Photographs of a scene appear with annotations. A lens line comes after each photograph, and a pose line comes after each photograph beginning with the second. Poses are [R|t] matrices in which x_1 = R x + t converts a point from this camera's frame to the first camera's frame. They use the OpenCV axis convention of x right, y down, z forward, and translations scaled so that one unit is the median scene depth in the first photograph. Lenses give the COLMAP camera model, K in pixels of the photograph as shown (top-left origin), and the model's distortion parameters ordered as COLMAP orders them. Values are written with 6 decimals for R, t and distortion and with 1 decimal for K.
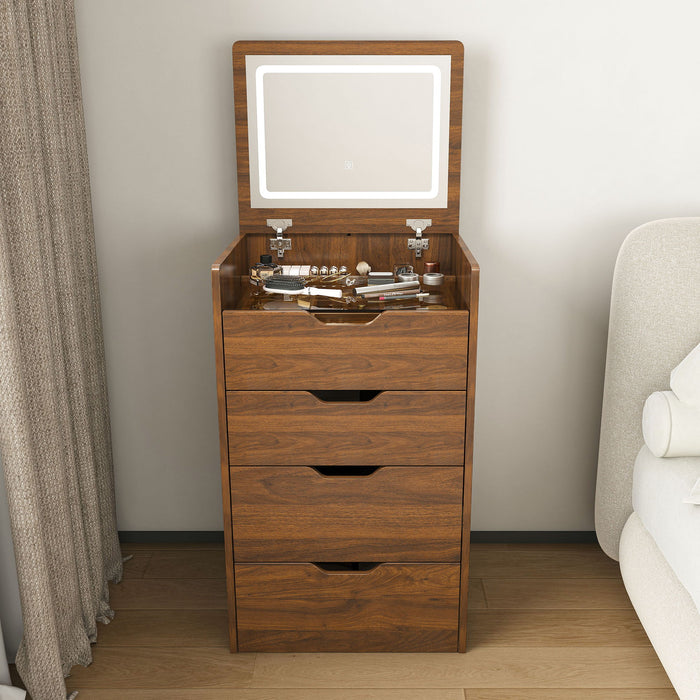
lens RADIAL K [[869.2, 0, 359.3], [0, 869.2, 375.1], [0, 0, 1]] dist [-0.013379, 0.000000]
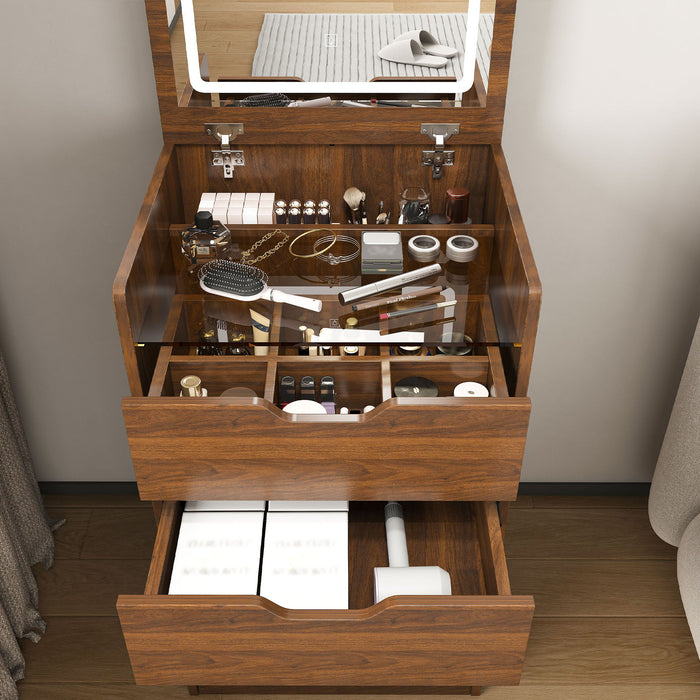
lens RADIAL K [[869.2, 0, 349.6], [0, 869.2, 350.1], [0, 0, 1]] dist [-0.013379, 0.000000]
pose [[0.999993, -0.001346, 0.003434, -0.001599], [0.000000, 0.930987, 0.365052, -0.345336], [-0.003689, -0.365049, 0.930981, 0.454680]]
